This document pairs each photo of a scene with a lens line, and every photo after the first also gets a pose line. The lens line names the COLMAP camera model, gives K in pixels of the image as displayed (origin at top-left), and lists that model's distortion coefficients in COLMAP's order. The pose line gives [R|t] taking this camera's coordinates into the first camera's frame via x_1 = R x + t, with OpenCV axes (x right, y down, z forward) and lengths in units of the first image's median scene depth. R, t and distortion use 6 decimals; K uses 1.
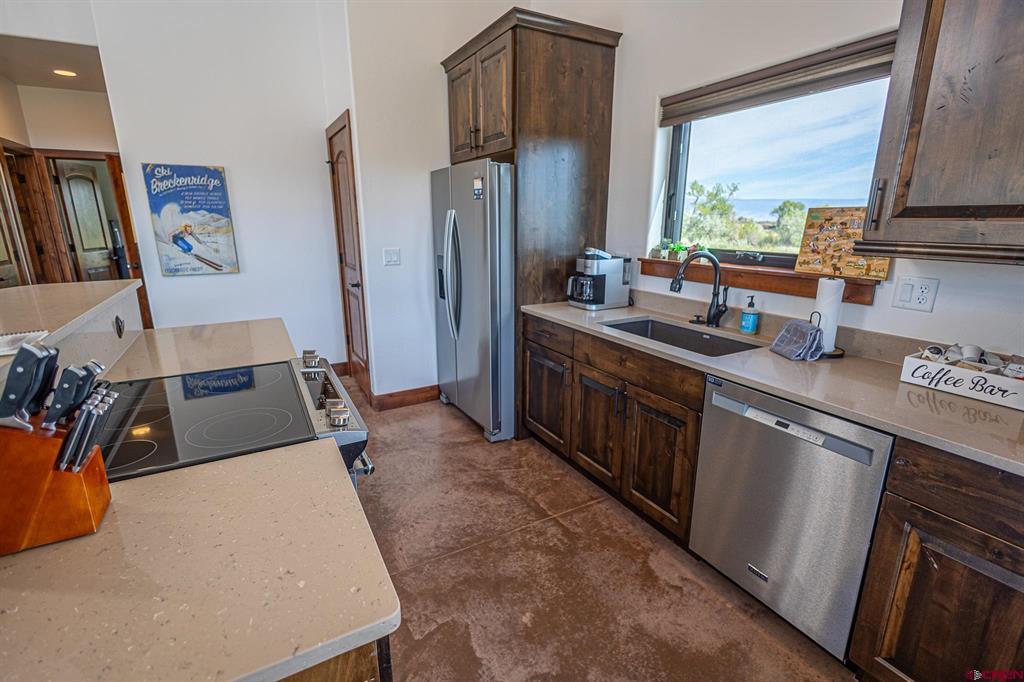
lens RADIAL K [[474.8, 0, 515.0], [0, 474.8, 339.4], [0, 0, 1]] dist [0.021388, -0.007906]
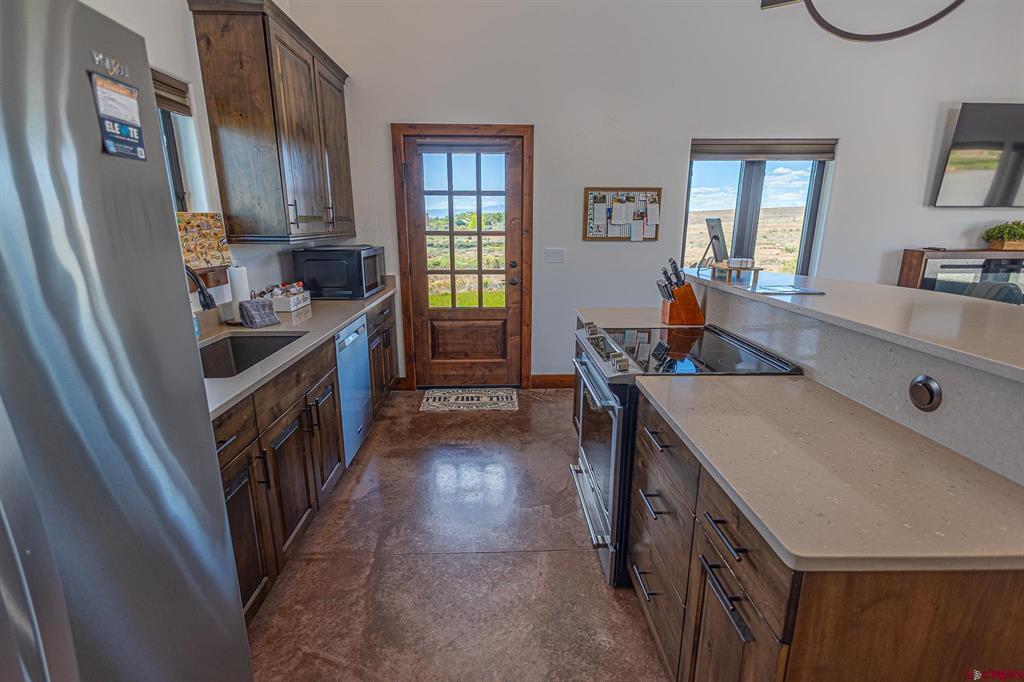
lens RADIAL K [[474.8, 0, 510.3], [0, 474.8, 343.8], [0, 0, 1]] dist [0.021388, -0.007906]
pose [[-0.885867, -0.109438, 0.450847, -0.597442], [0.120850, 0.883799, 0.451990, -0.414066], [-0.447923, 0.454888, -0.769703, 1.647960]]
